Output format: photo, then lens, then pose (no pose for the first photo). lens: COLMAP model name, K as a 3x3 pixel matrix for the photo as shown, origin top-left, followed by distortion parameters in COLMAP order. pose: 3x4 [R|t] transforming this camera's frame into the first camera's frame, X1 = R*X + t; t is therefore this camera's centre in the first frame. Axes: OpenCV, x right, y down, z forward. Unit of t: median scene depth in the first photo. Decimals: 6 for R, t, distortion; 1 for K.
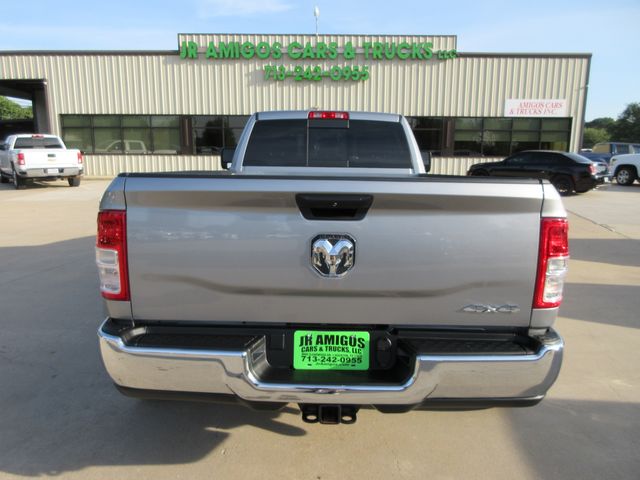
lens RADIAL K [[478.4, 0, 321.8], [0, 478.4, 242.0], [0, 0, 1]] dist [0.000356, -0.001101]
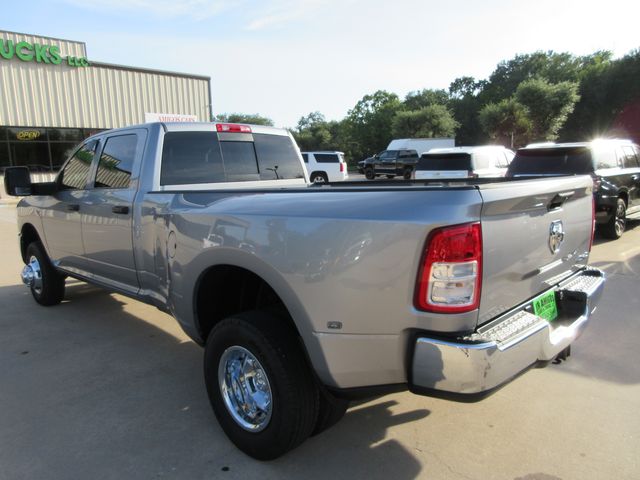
lens RADIAL K [[478.4, 0, 320.9], [0, 478.4, 239.7], [0, 0, 1]] dist [0.000356, -0.001101]
pose [[0.688853, -0.139928, 0.711267, -0.121717], [0.160988, 0.986221, 0.038104, -0.010511], [-0.706798, 0.088257, 0.701888, 0.044694]]
